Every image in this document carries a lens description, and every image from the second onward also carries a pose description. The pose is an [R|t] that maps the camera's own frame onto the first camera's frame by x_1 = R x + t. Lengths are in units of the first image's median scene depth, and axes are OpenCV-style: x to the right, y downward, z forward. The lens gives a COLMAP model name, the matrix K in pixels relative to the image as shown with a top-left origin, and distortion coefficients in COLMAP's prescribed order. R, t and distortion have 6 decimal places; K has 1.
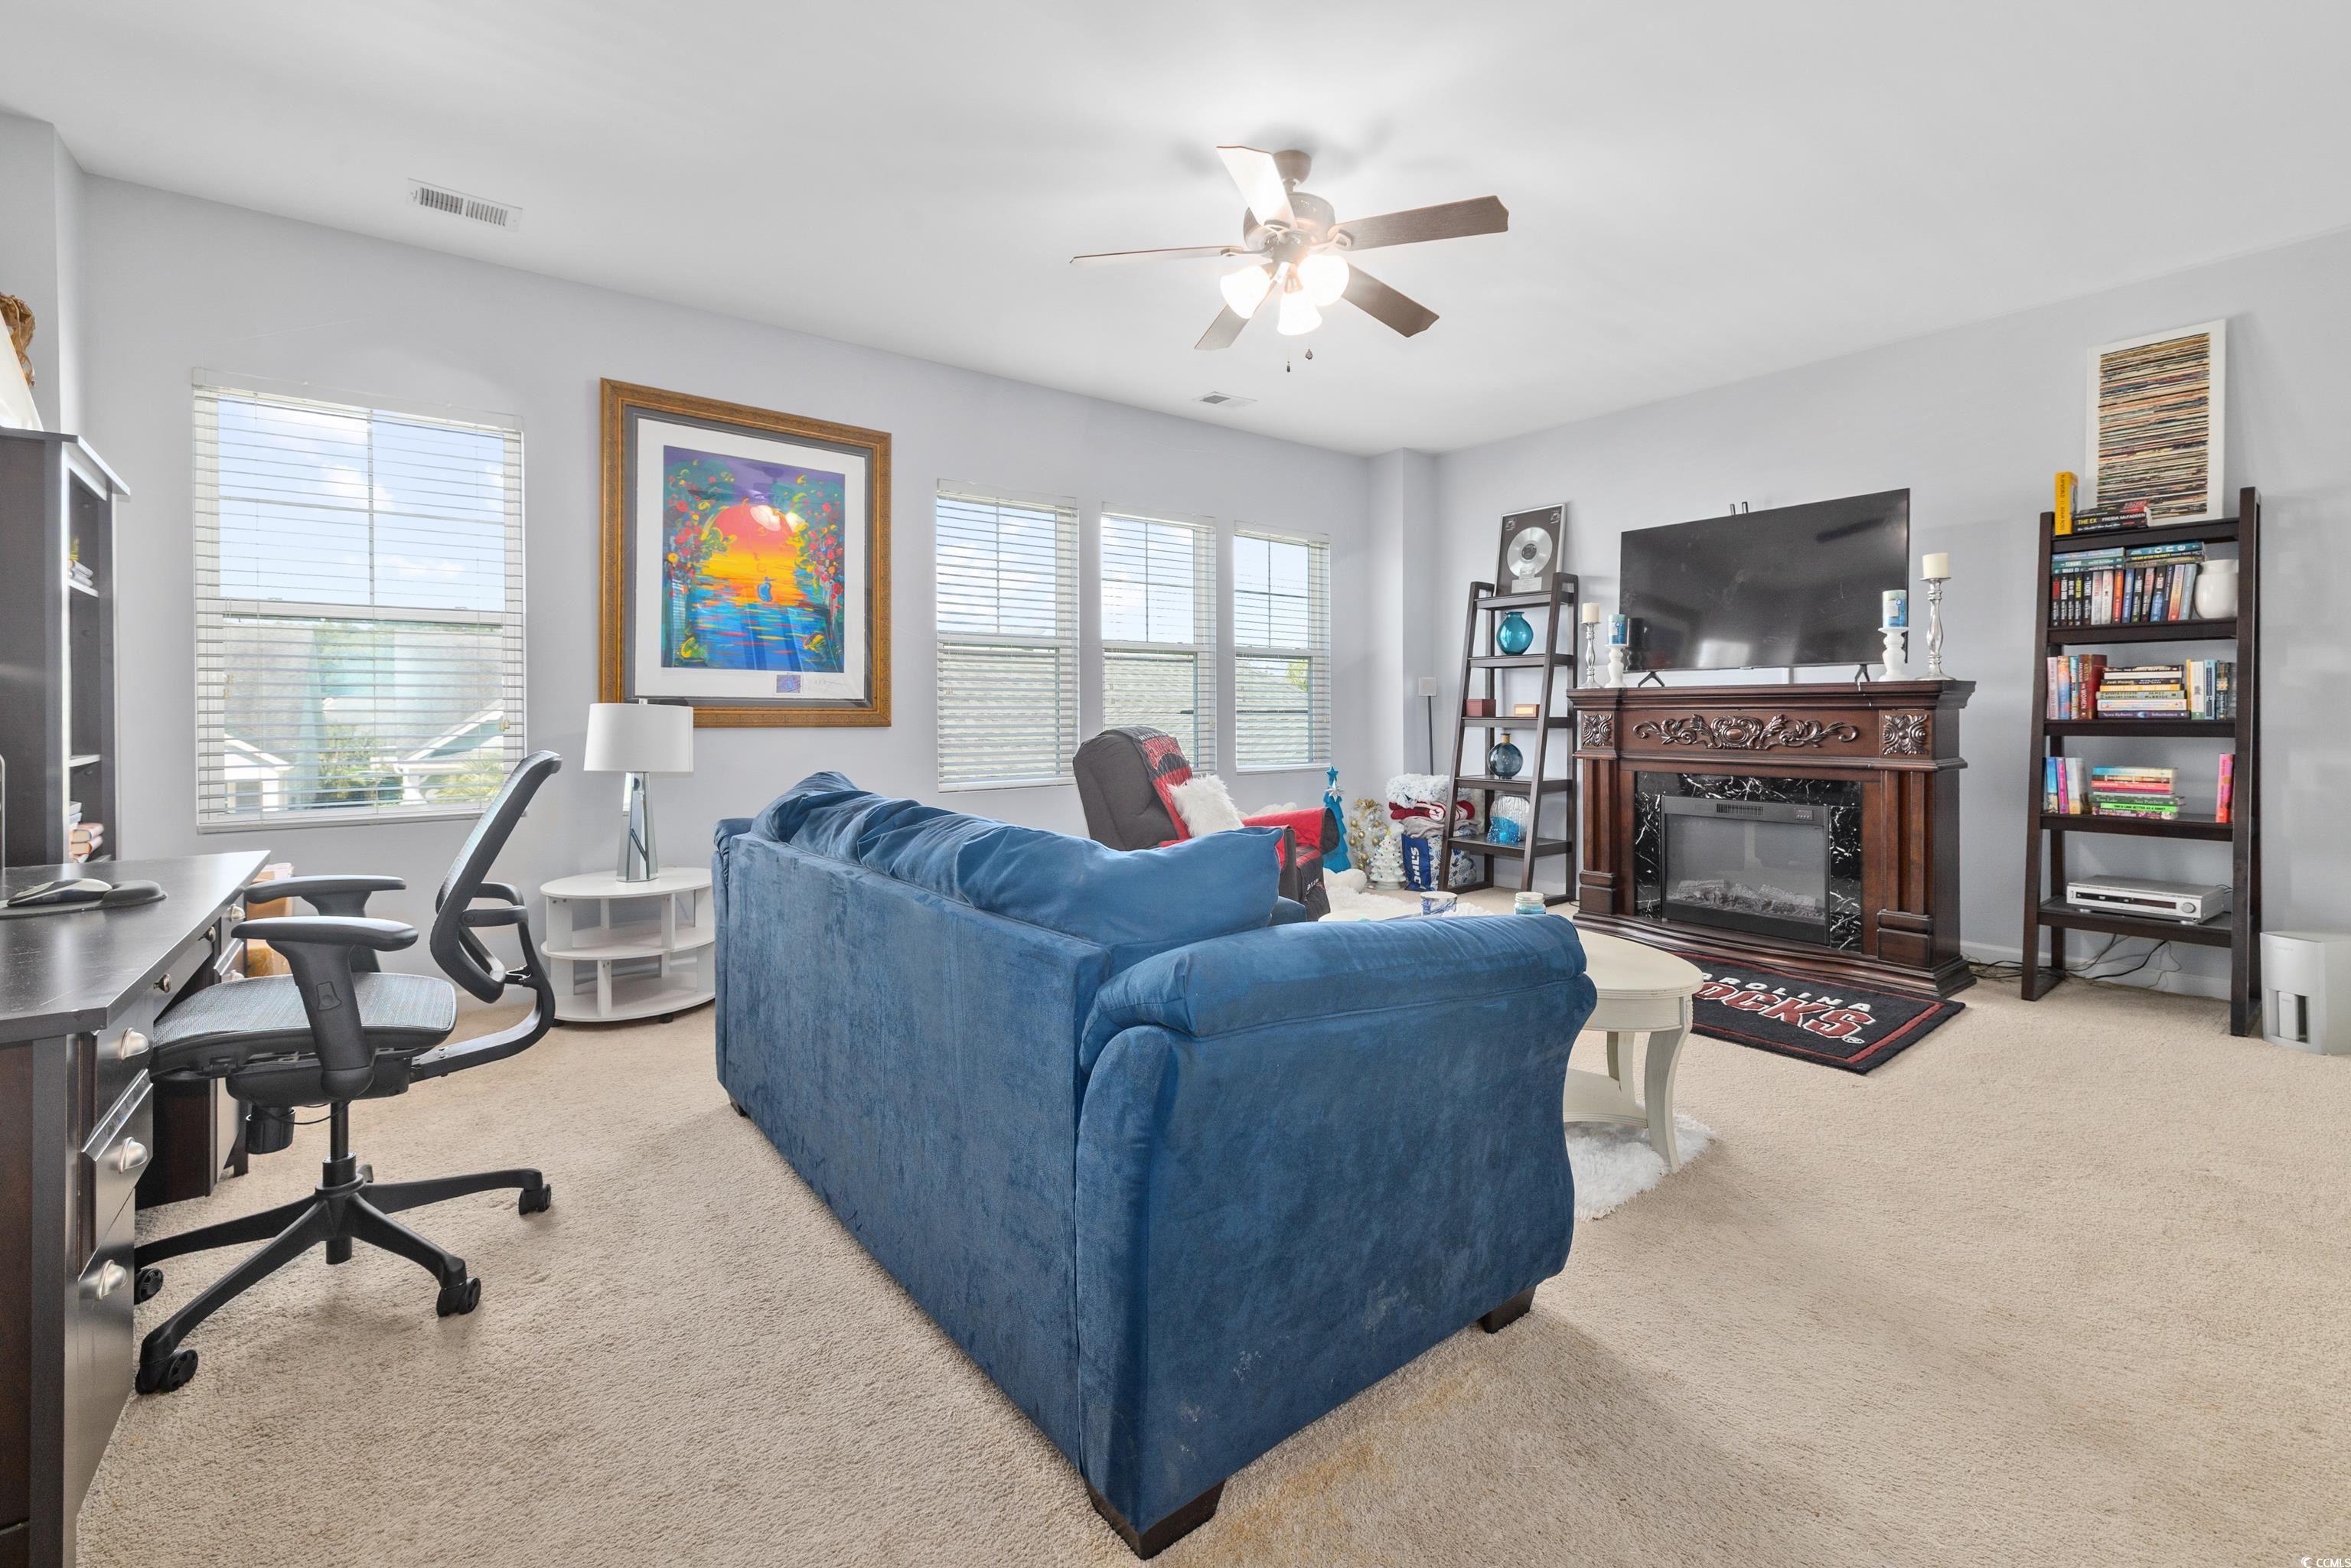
lens RADIAL K [[1000.9, 0, 1132.2], [0, 1000.9, 708.8], [0, 0, 1]] dist [0.002783, 0.000095]
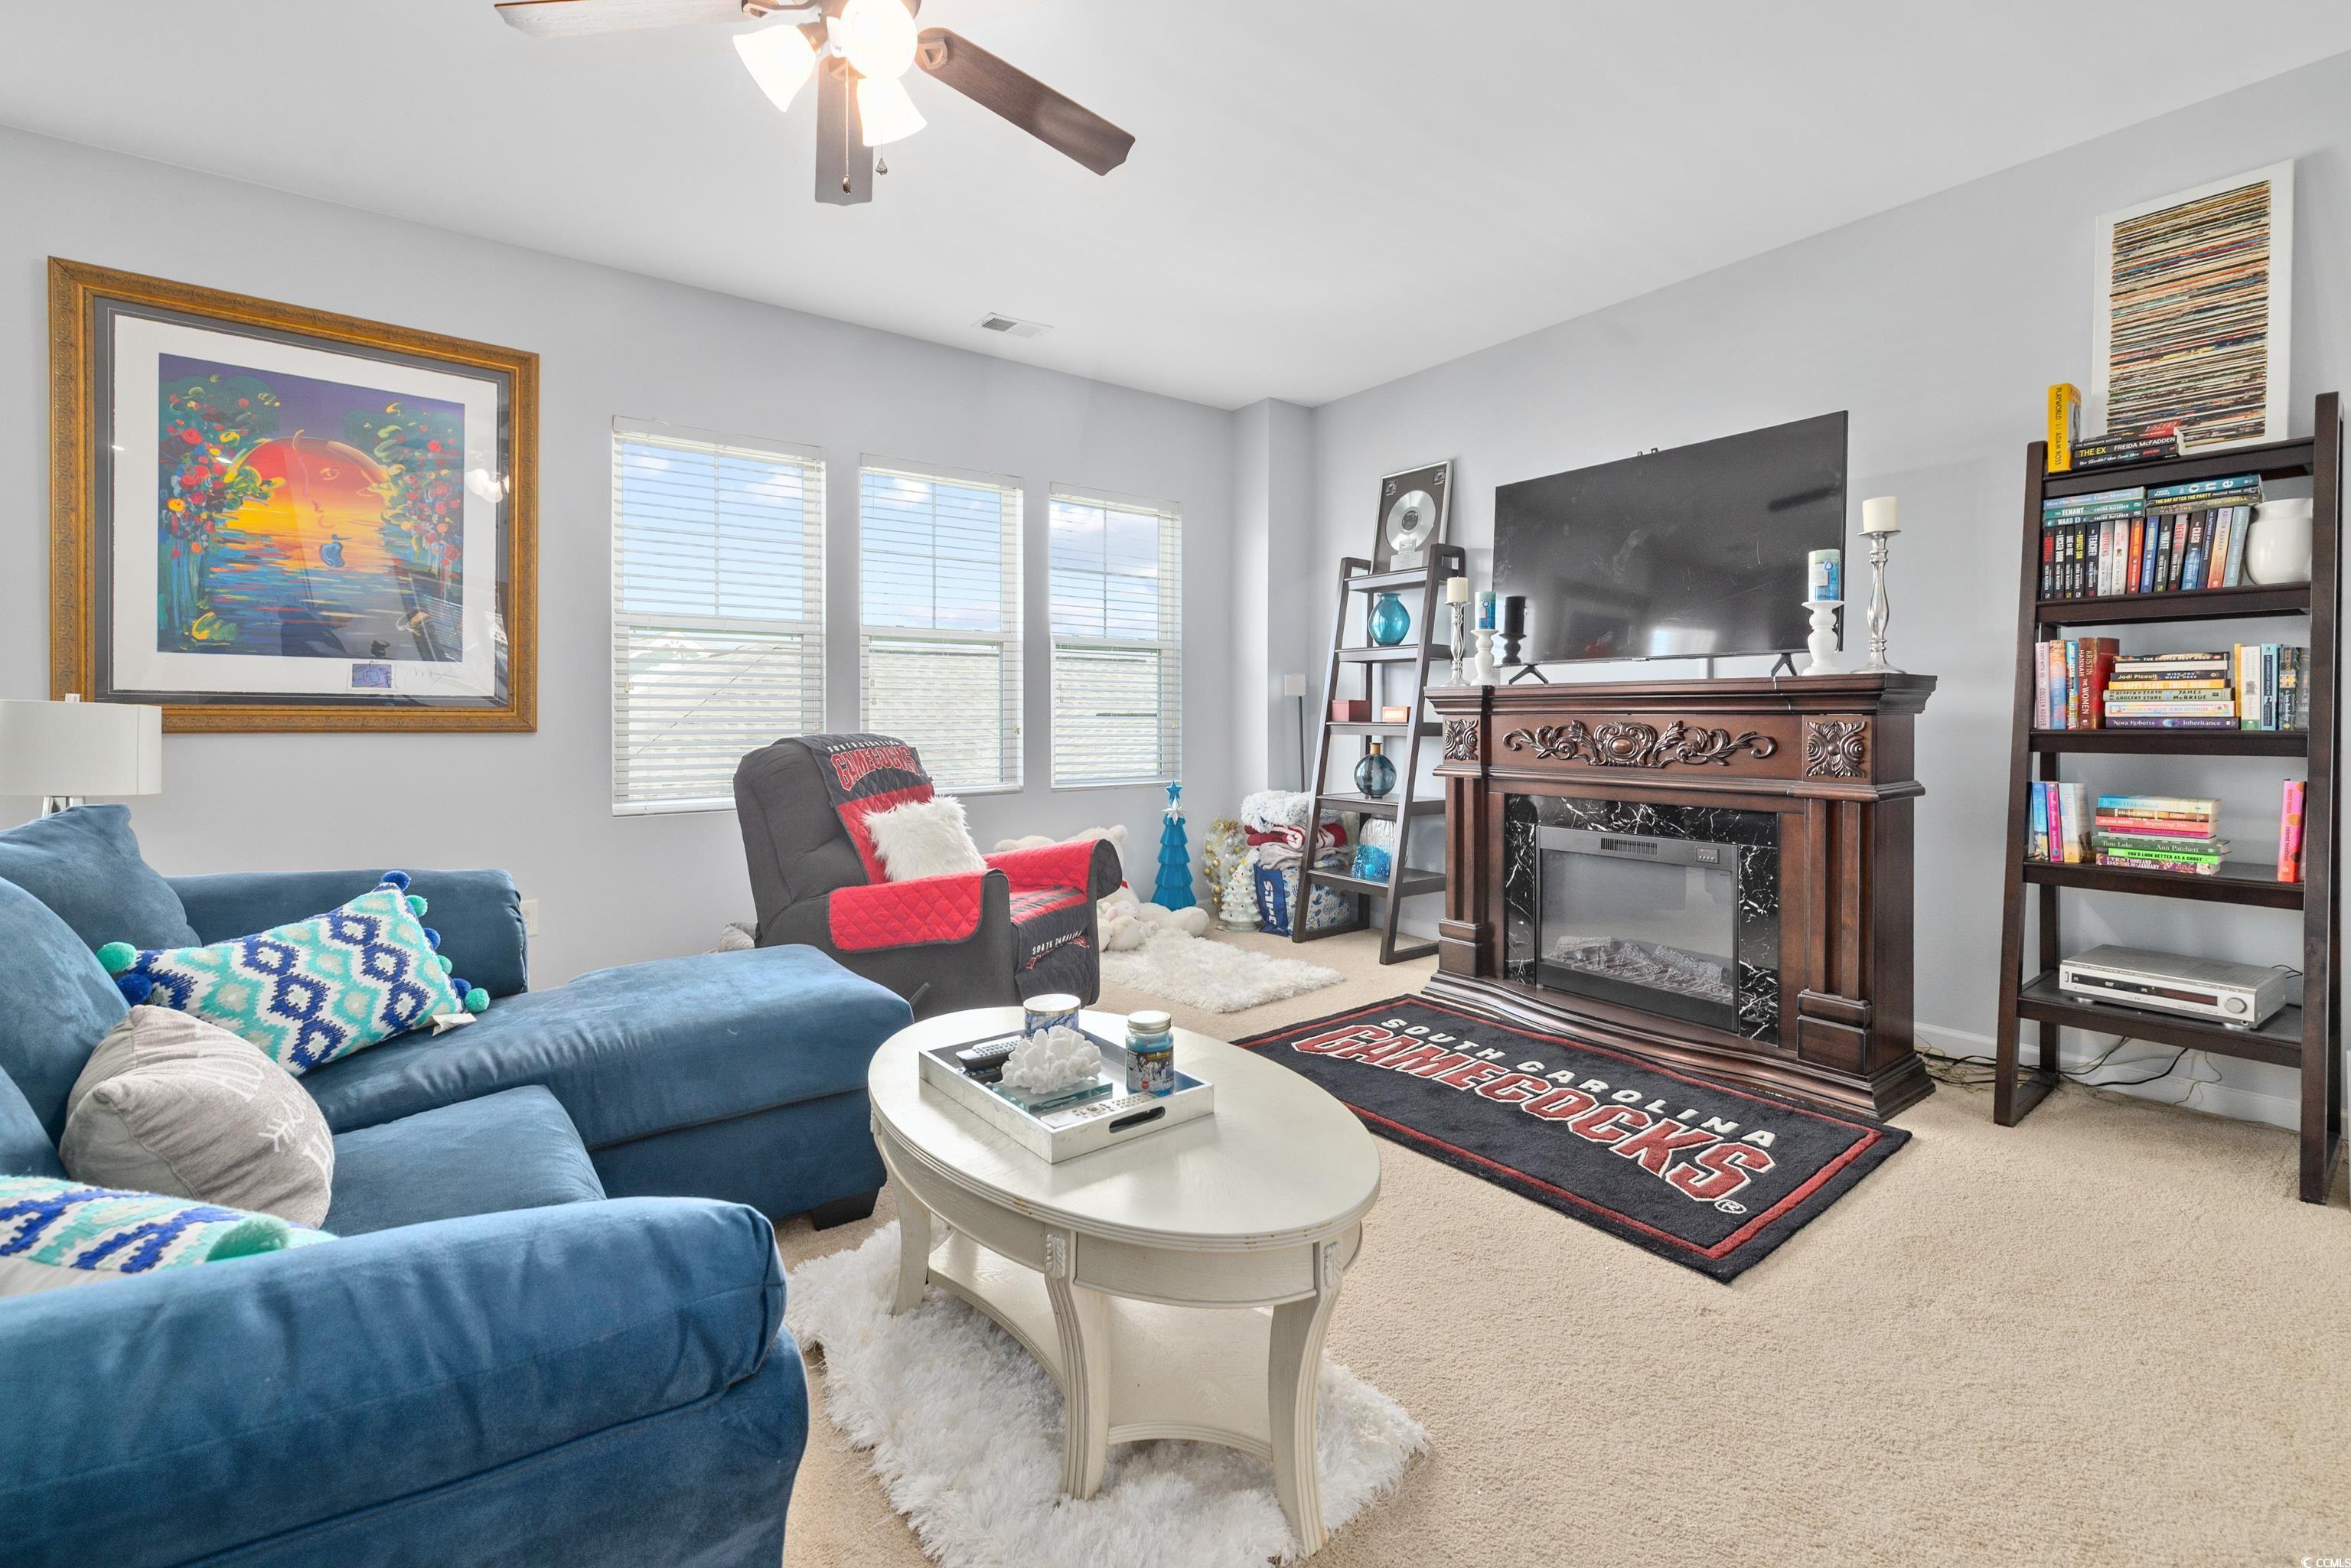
lens RADIAL K [[1000.9, 0, 1131.1], [0, 1000.9, 715.2], [0, 0, 1]] dist [0.002783, 0.000095]
pose [[0.999921, 0.003474, -0.012094, 0.258066], [-0.003435, 0.999989, 0.003210, 0.000681], [0.012105, -0.003168, 0.999922, 0.258518]]
